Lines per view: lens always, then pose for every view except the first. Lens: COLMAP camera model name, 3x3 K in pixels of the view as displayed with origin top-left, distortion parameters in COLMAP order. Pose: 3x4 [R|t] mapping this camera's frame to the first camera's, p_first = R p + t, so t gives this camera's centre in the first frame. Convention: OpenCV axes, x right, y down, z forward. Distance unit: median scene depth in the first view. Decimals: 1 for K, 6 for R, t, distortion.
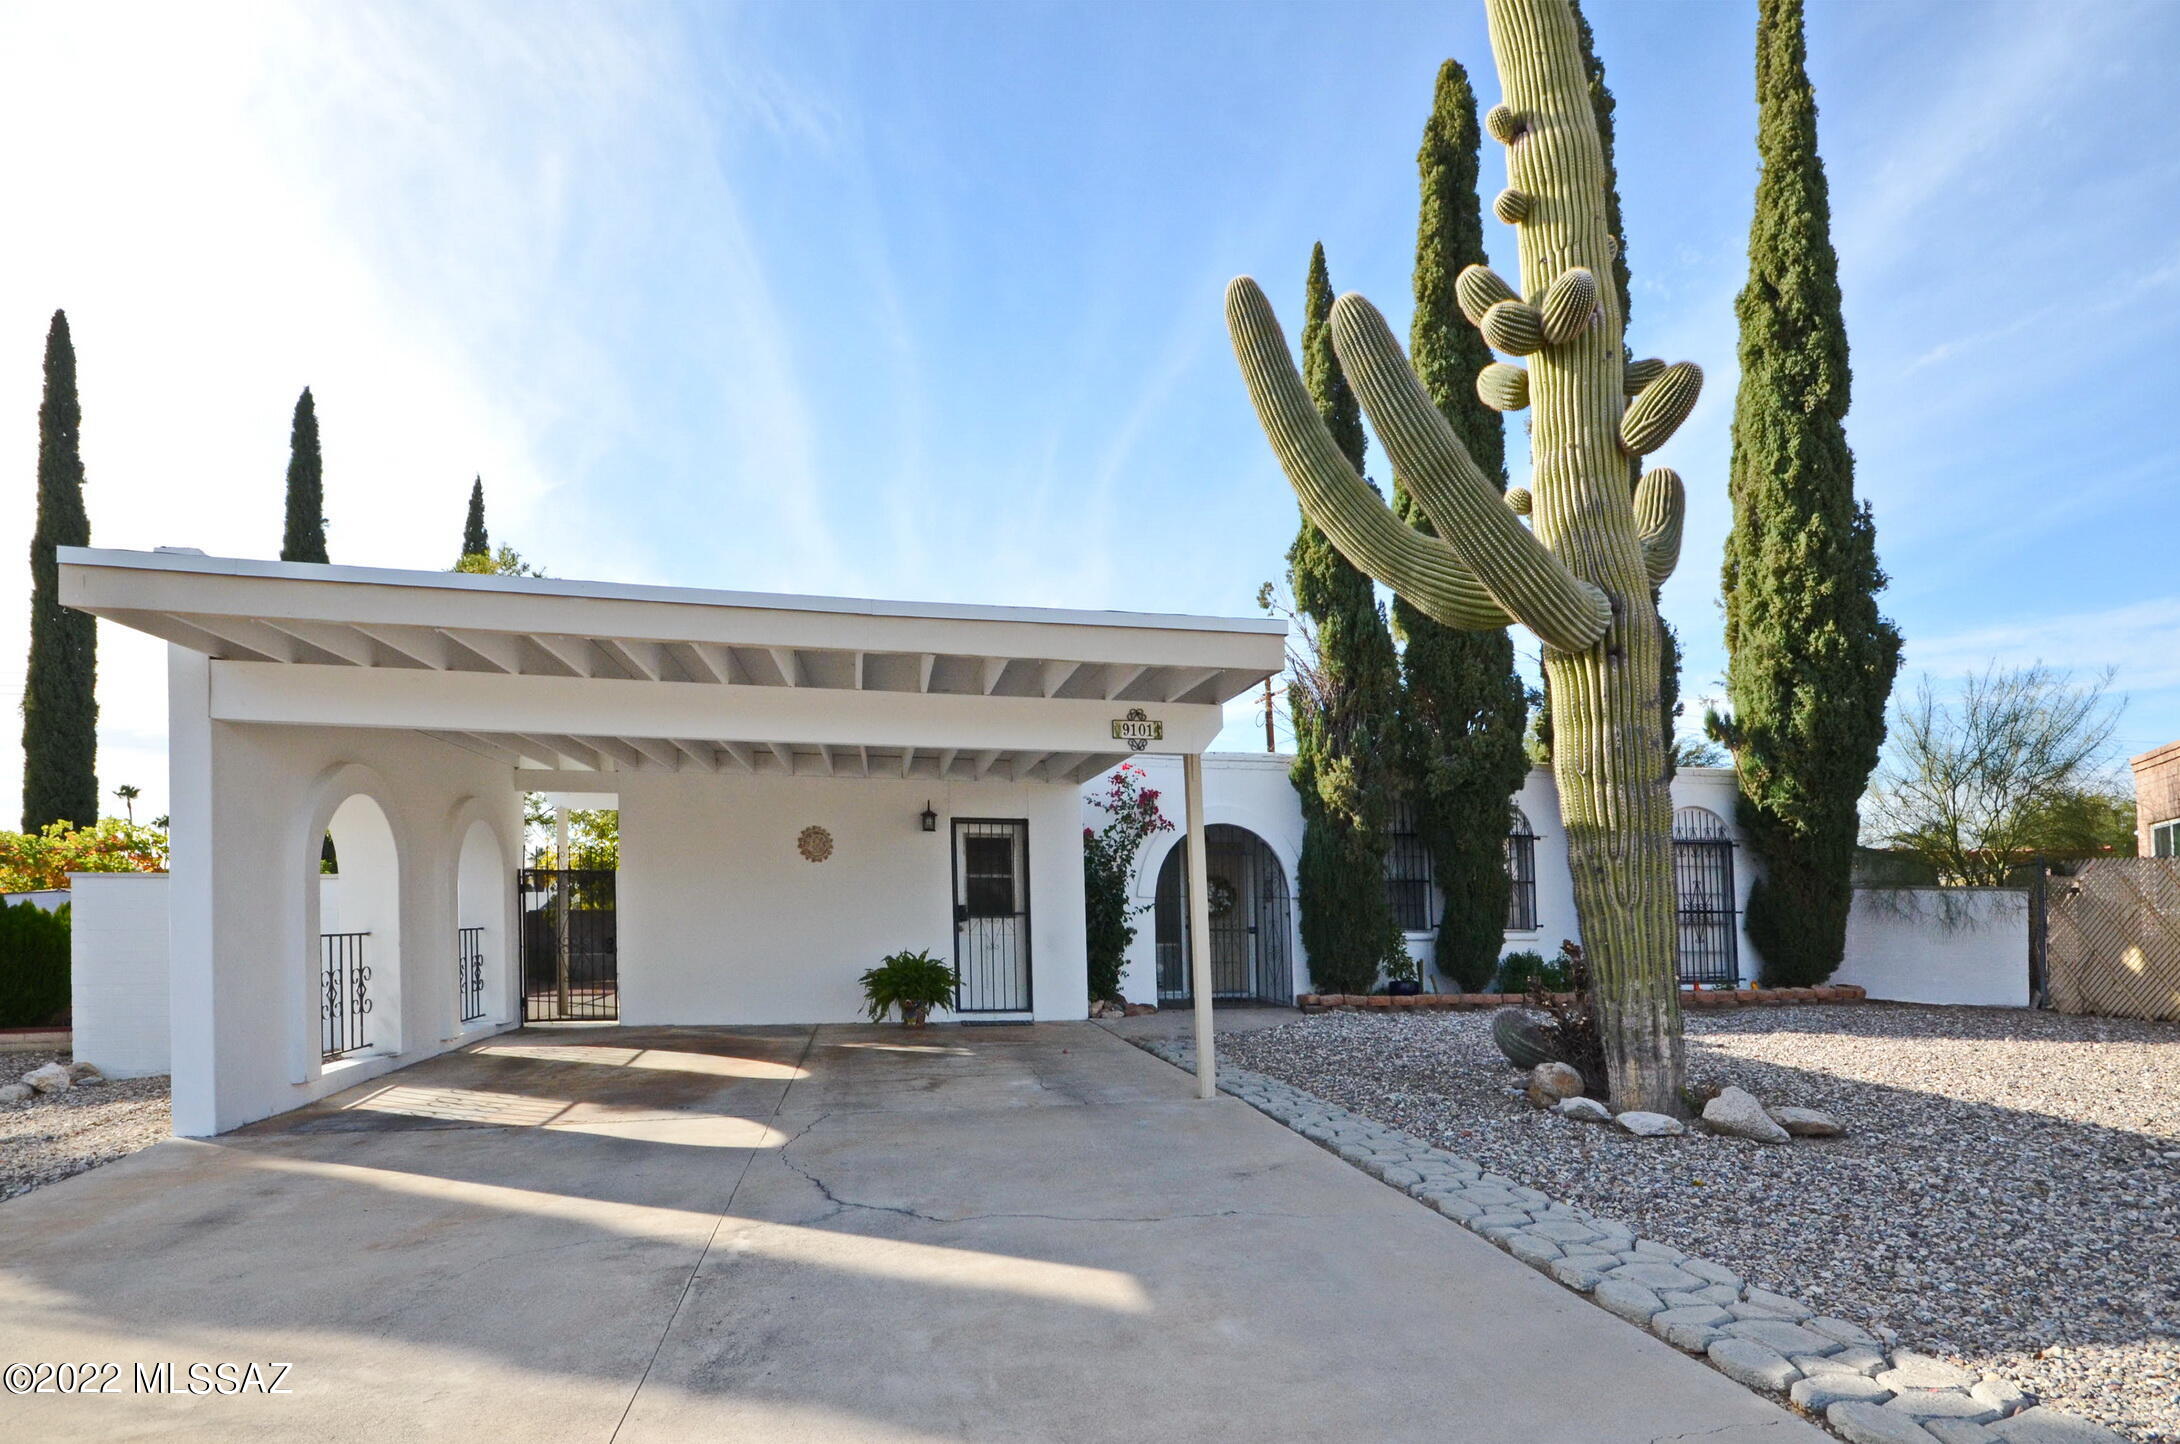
lens RADIAL K [[1017.3, 0, 1112.5], [0, 1017.3, 738.2], [0, 0, 1]] dist [0.000918, 0.000306]
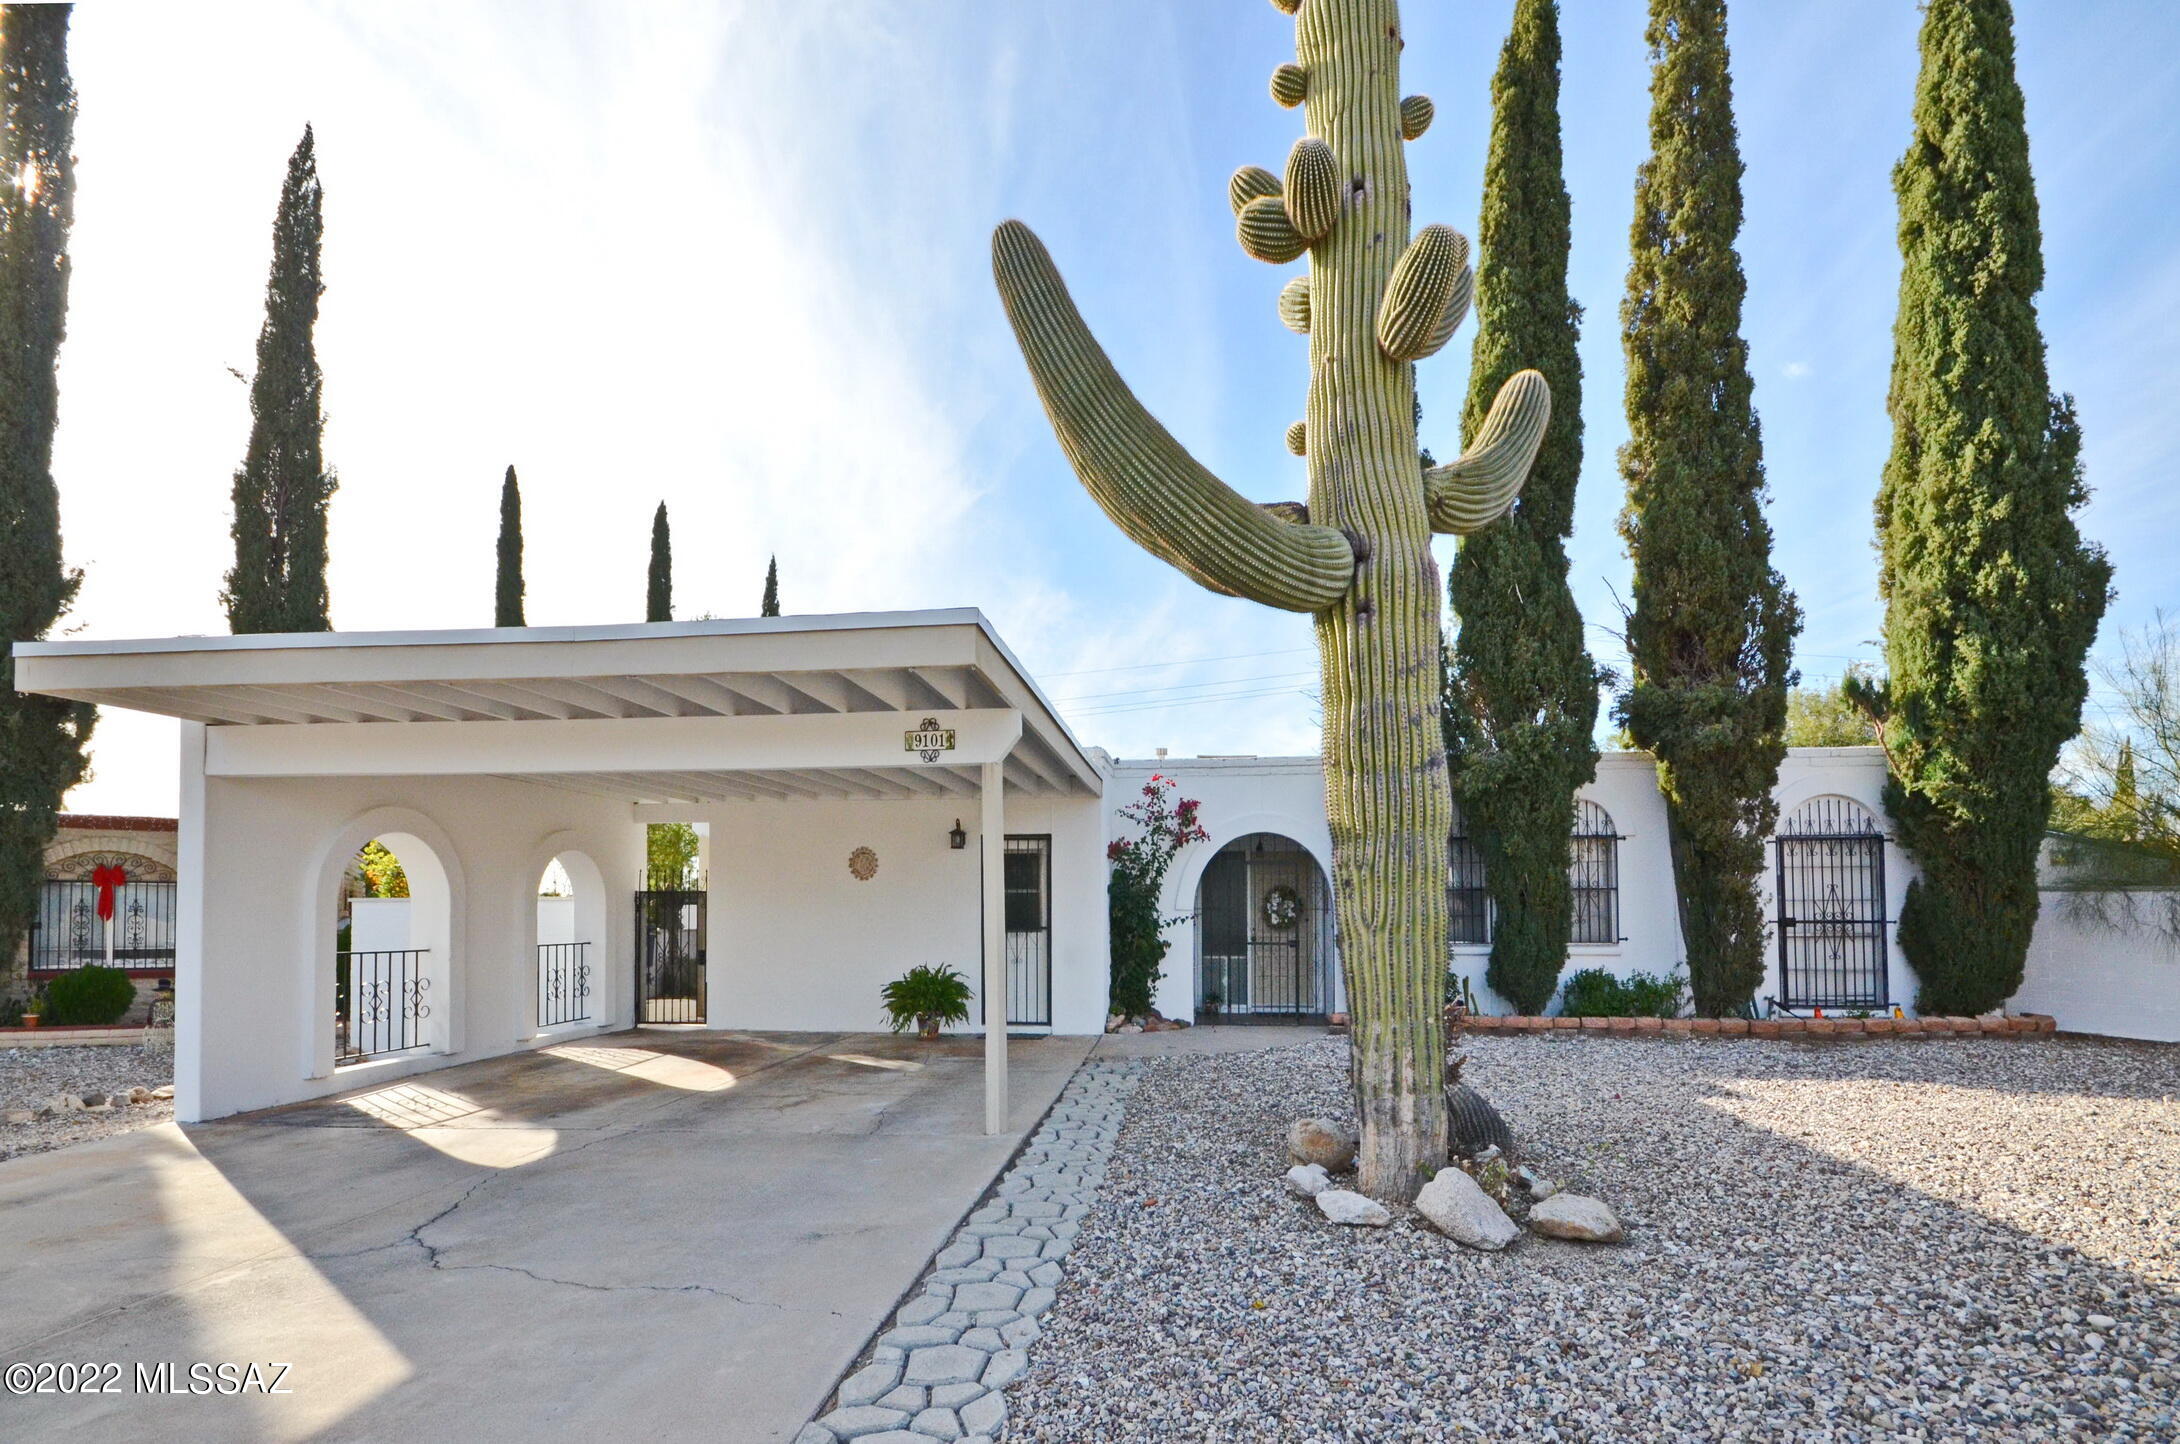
lens RADIAL K [[977.2, 0, 996.8], [0, 977.2, 775.8], [0, 0, 1]] dist [0.009689, -0.011677]
pose [[0.963076, -0.046228, -0.265232, 0.132929], [0.051757, 0.998563, 0.013891, 0.006248], [0.264209, -0.027106, 0.964085, 0.058435]]
